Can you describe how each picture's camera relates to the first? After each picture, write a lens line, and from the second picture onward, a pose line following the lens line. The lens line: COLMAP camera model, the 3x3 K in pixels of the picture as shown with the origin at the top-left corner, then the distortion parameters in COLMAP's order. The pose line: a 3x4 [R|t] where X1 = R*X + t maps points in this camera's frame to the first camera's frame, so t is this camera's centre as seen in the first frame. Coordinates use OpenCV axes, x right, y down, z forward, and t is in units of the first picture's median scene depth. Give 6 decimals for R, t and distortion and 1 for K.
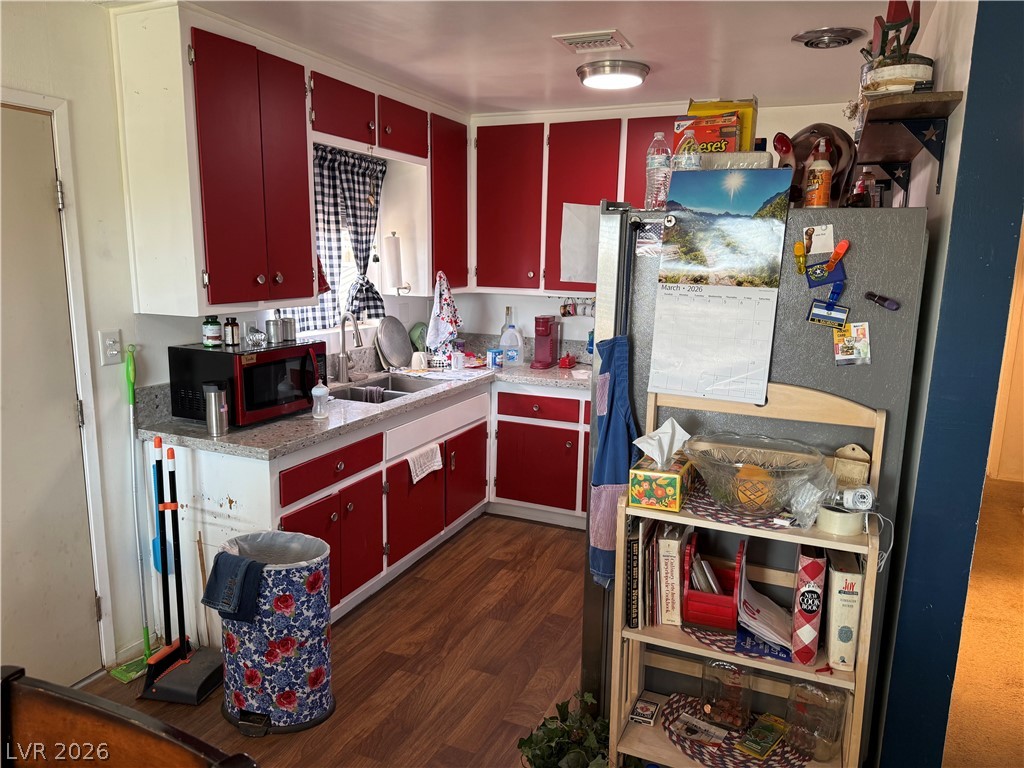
lens RADIAL K [[736.5, 0, 520.1], [0, 736.5, 389.1], [0, 0, 1]] dist [0.020165, -0.006393]
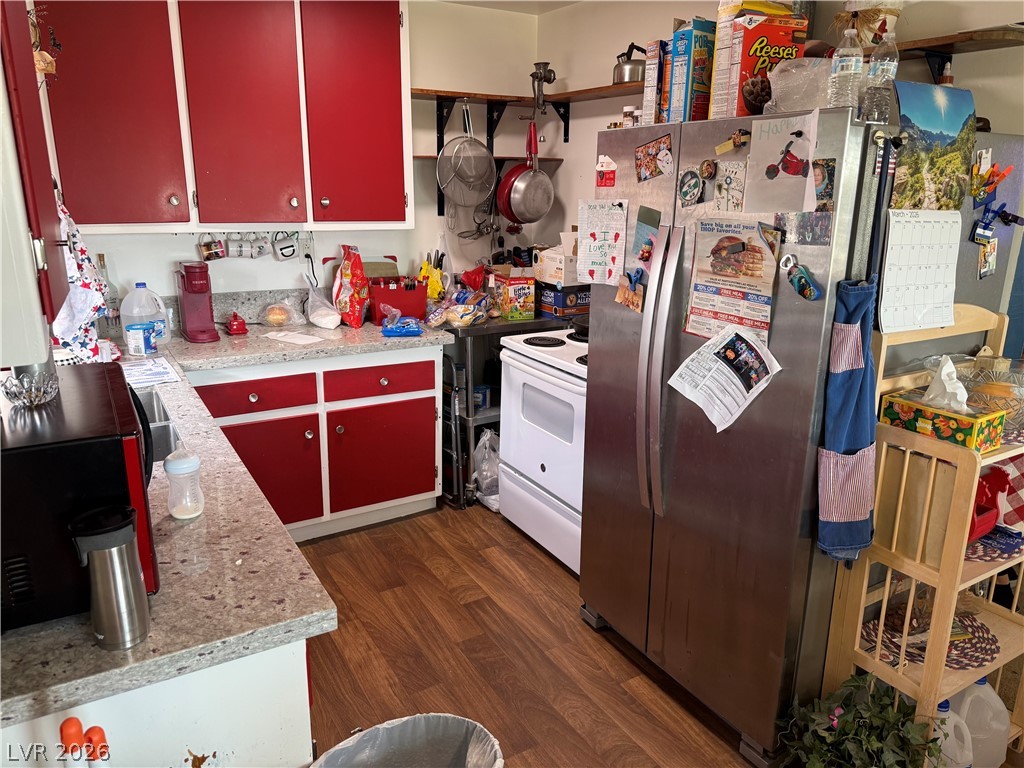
lens RADIAL K [[736.5, 0, 517.5], [0, 736.5, 389.1], [0, 0, 1]] dist [0.020165, -0.006393]
pose [[0.562352, -0.234669, 0.792900, -0.560335], [0.141465, 0.972052, 0.187359, -0.111971], [-0.814707, 0.006805, 0.579833, 0.575254]]
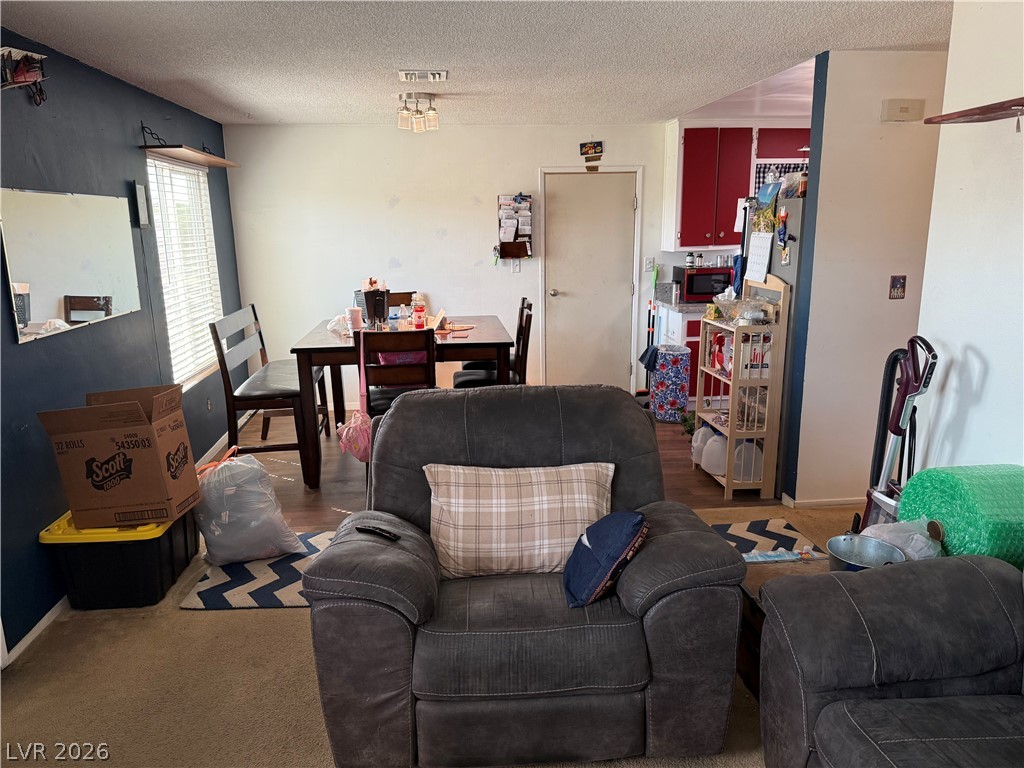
lens RADIAL K [[736.5, 0, 509.5], [0, 736.5, 385.2], [0, 0, 1]] dist [0.020165, -0.006393]
pose [[0.494759, 0.161405, -0.853910, 1.366750], [-0.131939, 0.985161, 0.109768, 0.131393], [0.858956, 0.058355, 0.508713, -0.610323]]
